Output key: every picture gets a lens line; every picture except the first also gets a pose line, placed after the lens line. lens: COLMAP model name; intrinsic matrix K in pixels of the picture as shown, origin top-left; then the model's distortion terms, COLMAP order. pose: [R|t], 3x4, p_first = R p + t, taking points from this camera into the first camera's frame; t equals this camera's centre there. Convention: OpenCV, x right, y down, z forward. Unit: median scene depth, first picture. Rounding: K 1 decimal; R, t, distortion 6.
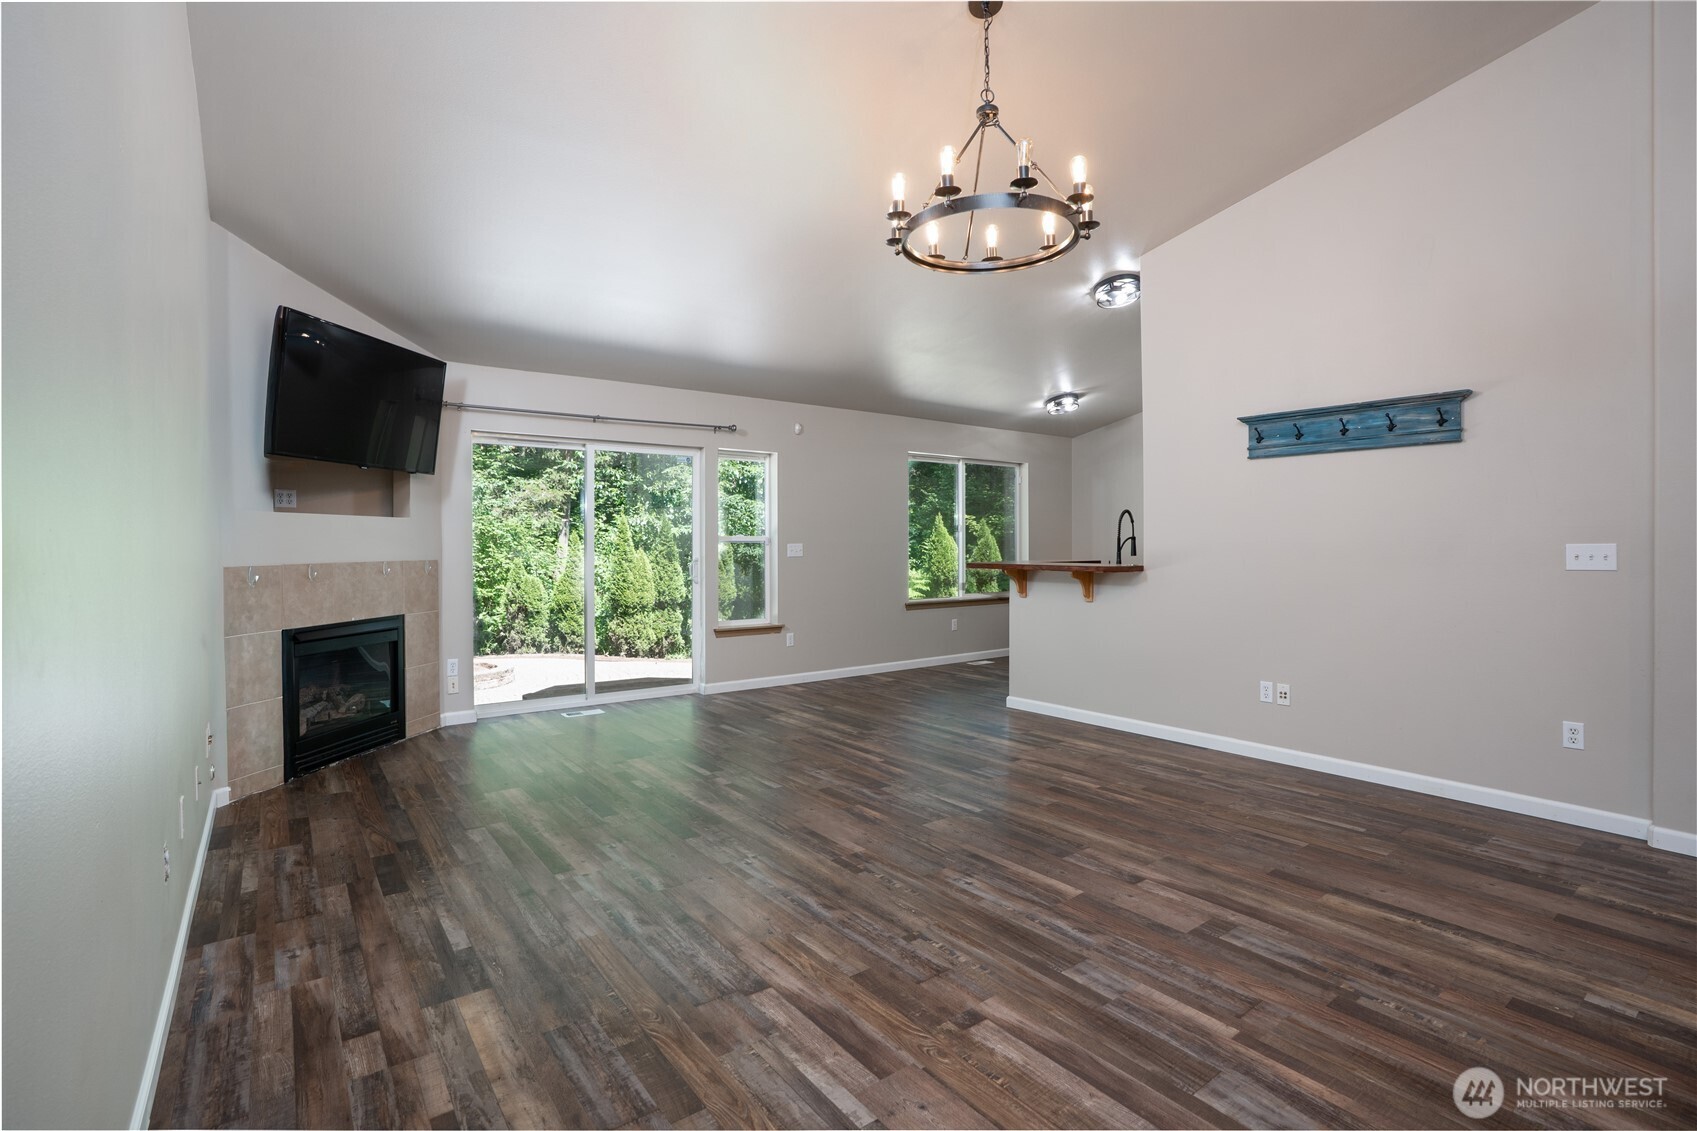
lens RADIAL K [[792.1, 0, 841.1], [0, 792.1, 554.5], [0, 0, 1]] dist [-0.058079, 0.021034]
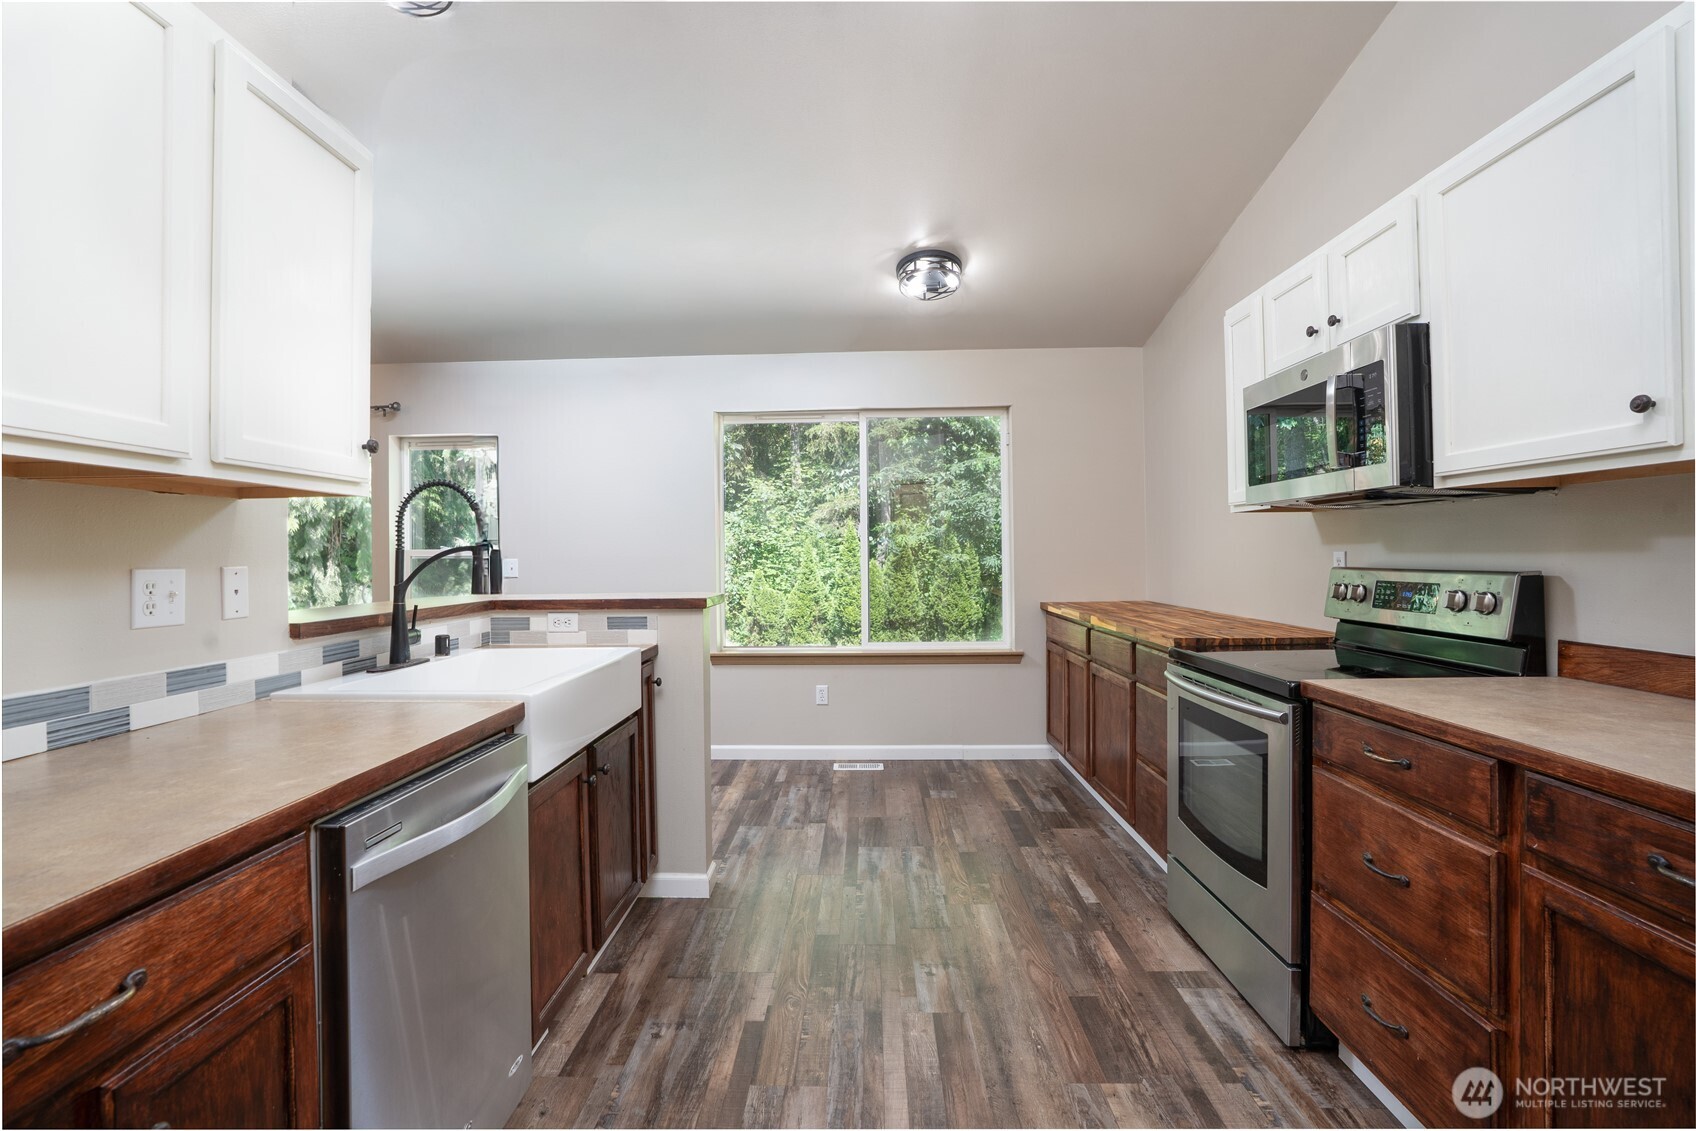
lens RADIAL K [[791.6, 0, 830.7], [0, 791.6, 541.7], [0, 0, 1]] dist [-0.058079, 0.021034]
pose [[0.777367, -0.015201, -0.628864, 1.163179], [0.000221, 0.999715, -0.023892, -0.024169], [0.629047, 0.018434, 0.777148, 1.222392]]
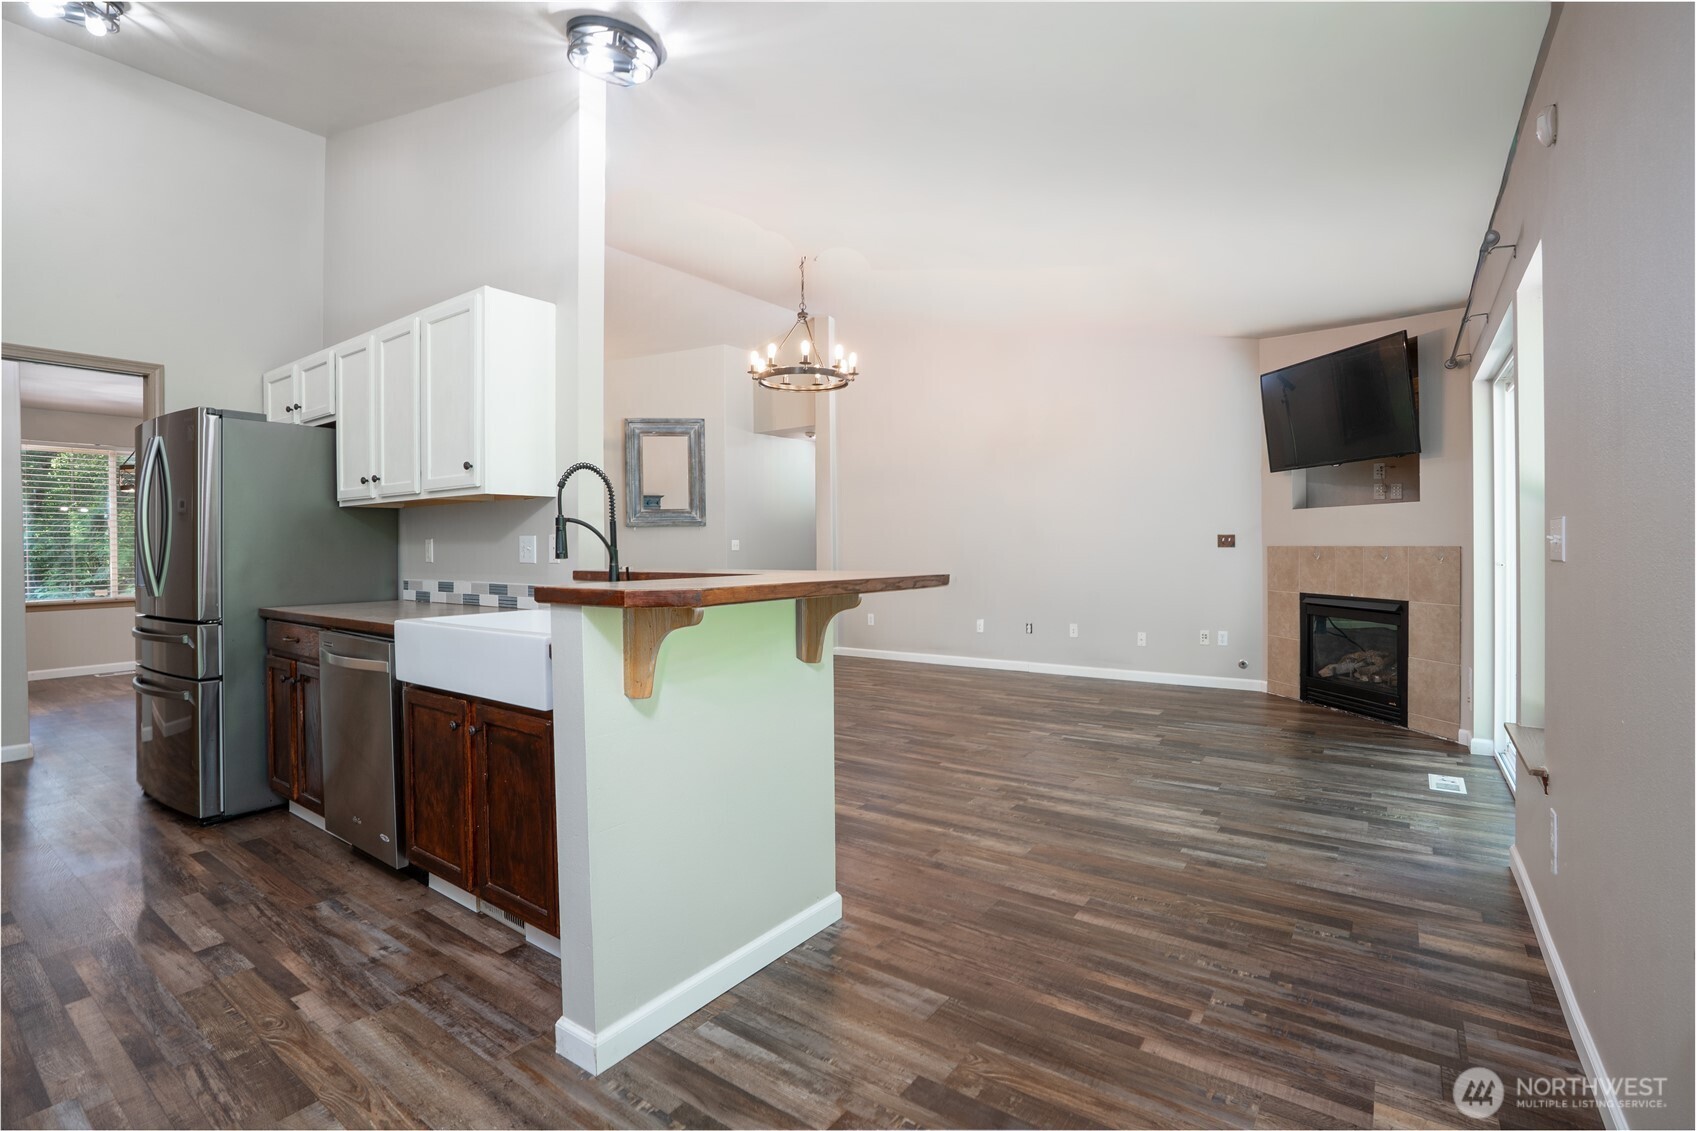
lens RADIAL K [[792.1, 0, 845.6], [0, 792.1, 550.5], [0, 0, 1]] dist [-0.058079, 0.021034]
pose [[-0.953630, 0.015014, -0.300607, 0.537390], [0.008549, 0.999703, 0.022810, -0.019911], [0.300860, 0.019182, -0.953475, 2.287246]]
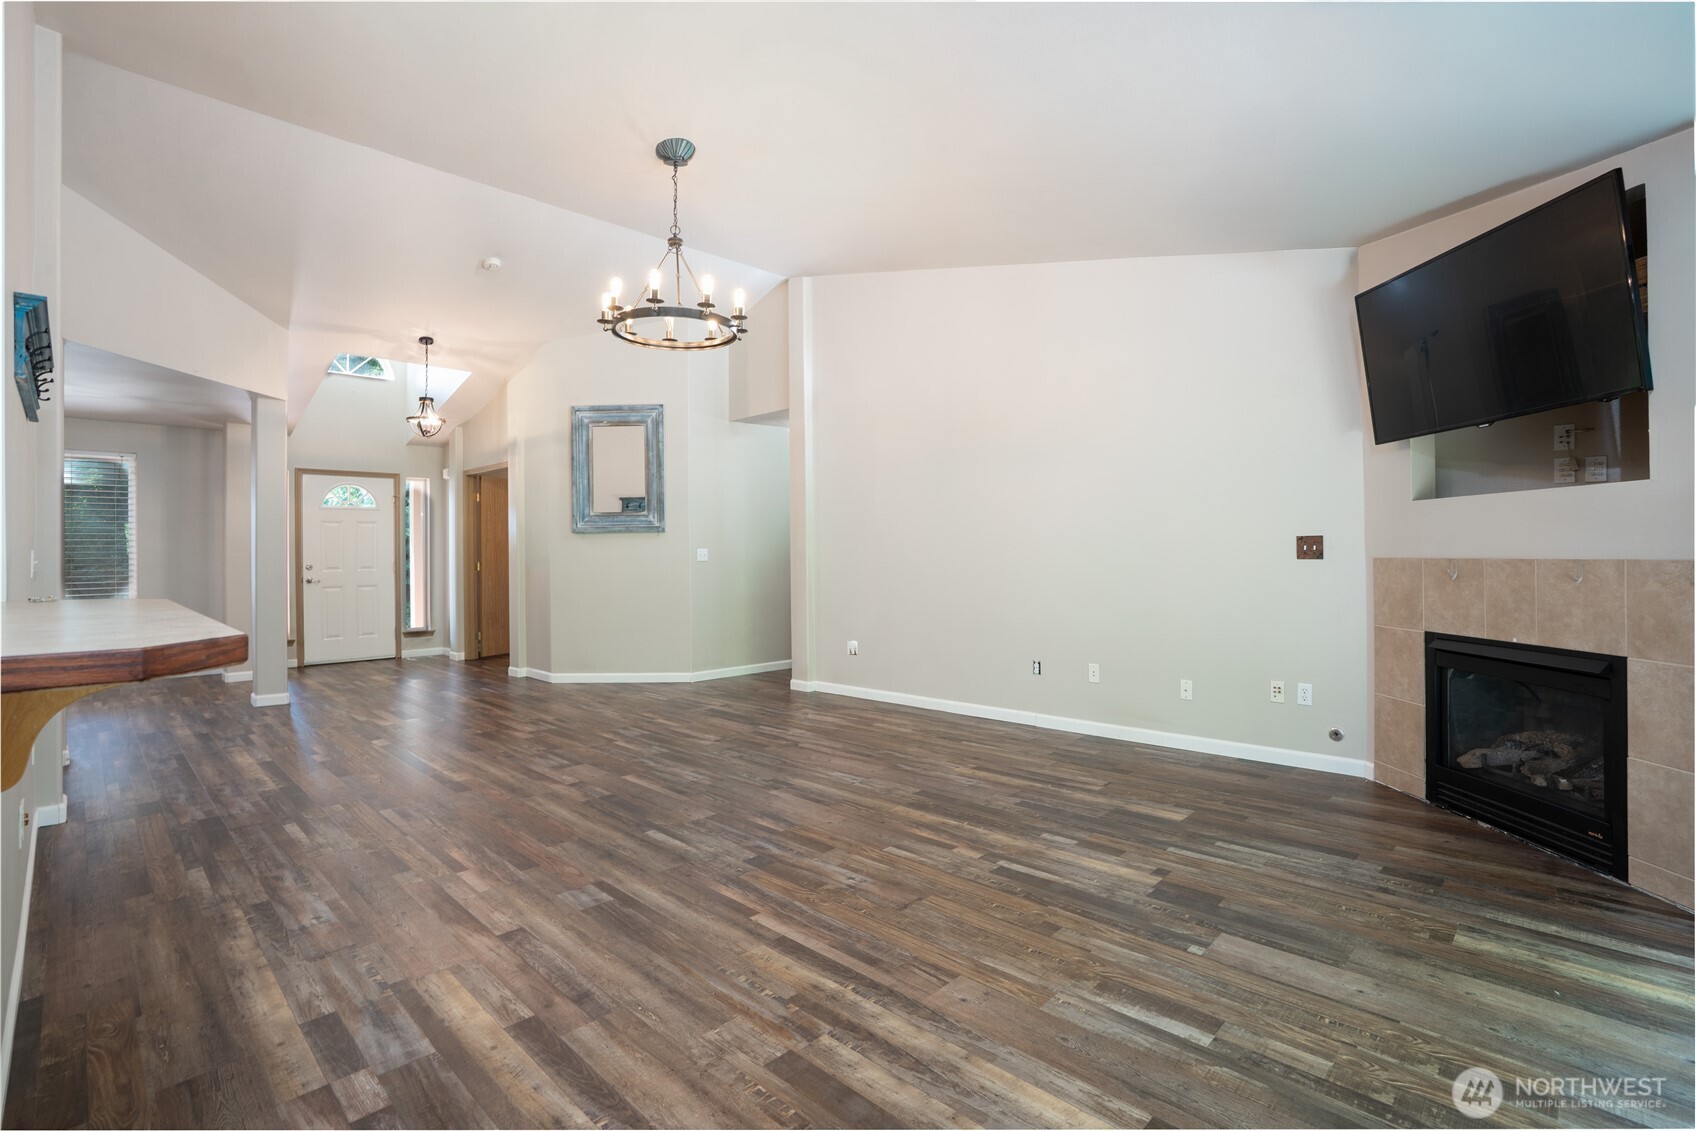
lens RADIAL K [[791.6, 0, 838.2], [0, 791.6, 550.0], [0, 0, 1]] dist [-0.058079, 0.021034]
pose [[-0.988252, 0.011069, -0.152433, 0.093276], [0.009596, 0.999900, 0.010390, -0.013077], [0.152533, 0.008806, -0.988259, 1.934116]]
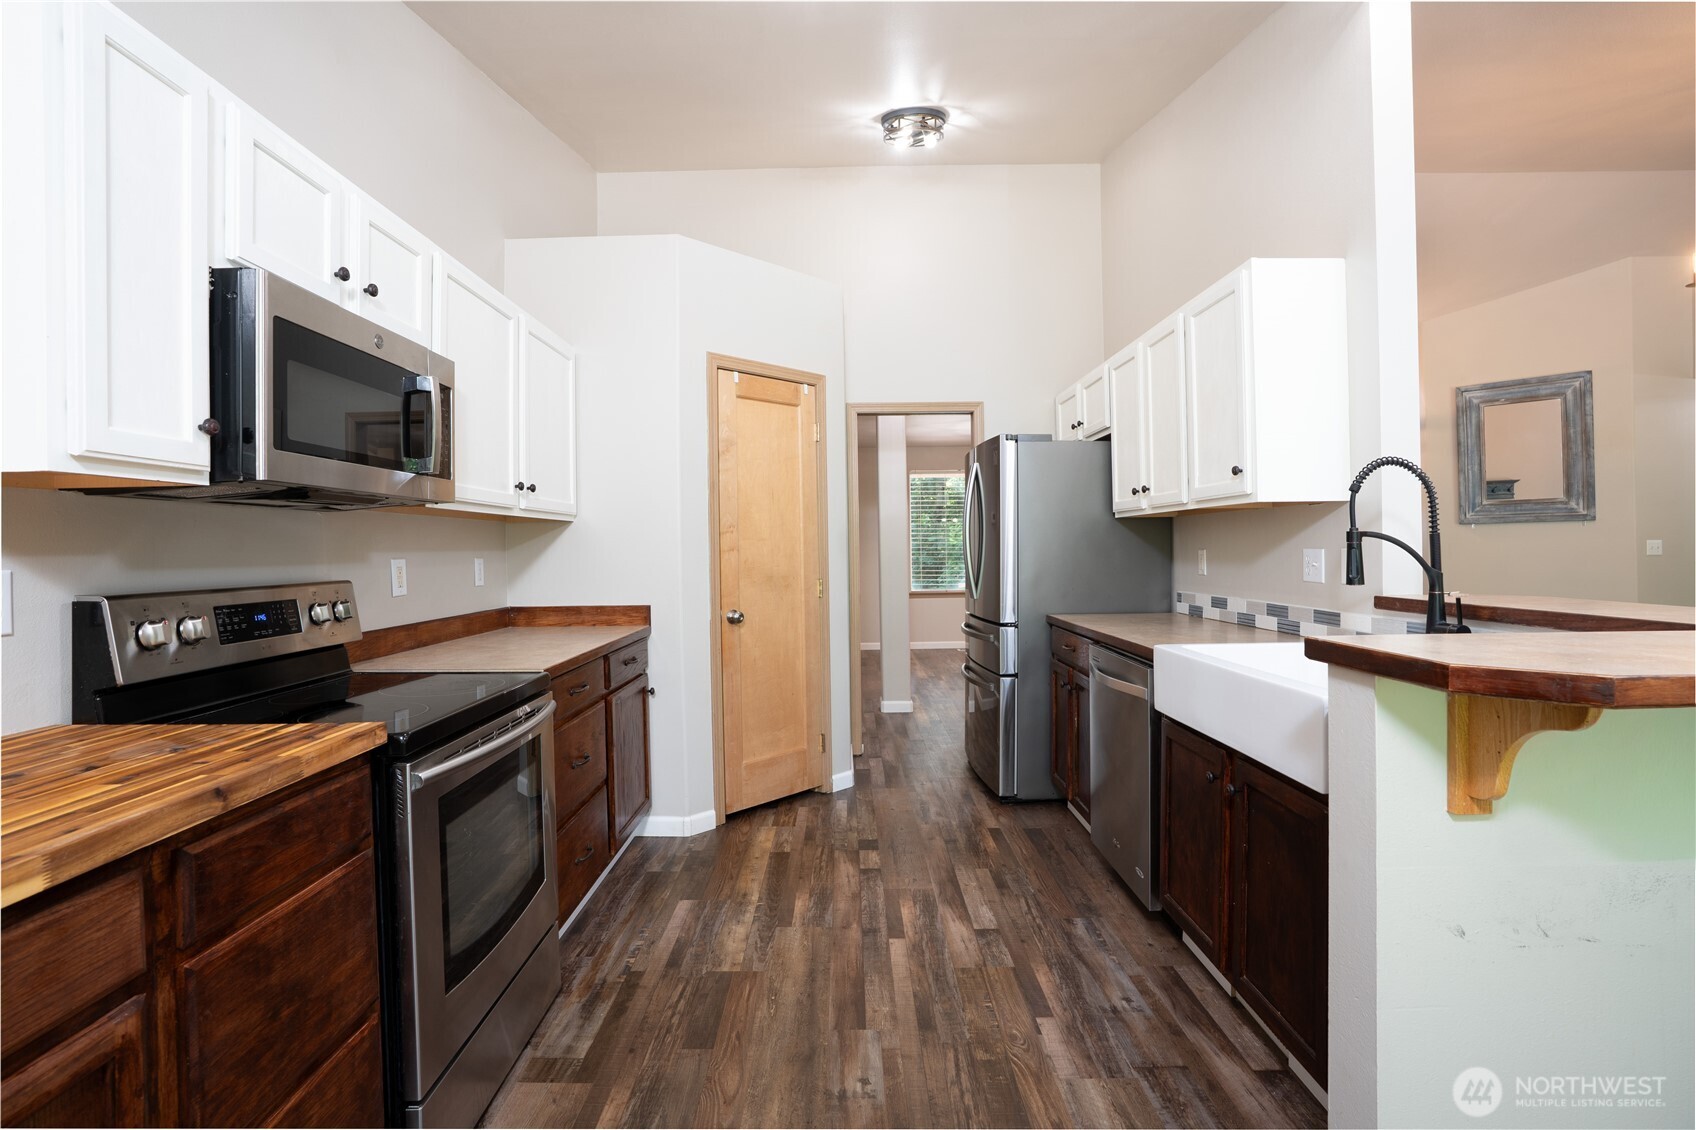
lens RADIAL K [[791.6, 0, 833.3], [0, 791.6, 553.9], [0, 0, 1]] dist [-0.058079, 0.021034]
pose [[-0.795799, 0.009730, 0.605483, 0.531386], [0.023896, 0.999597, 0.015344, -0.036731], [-0.605089, 0.026680, -0.795711, 2.174055]]
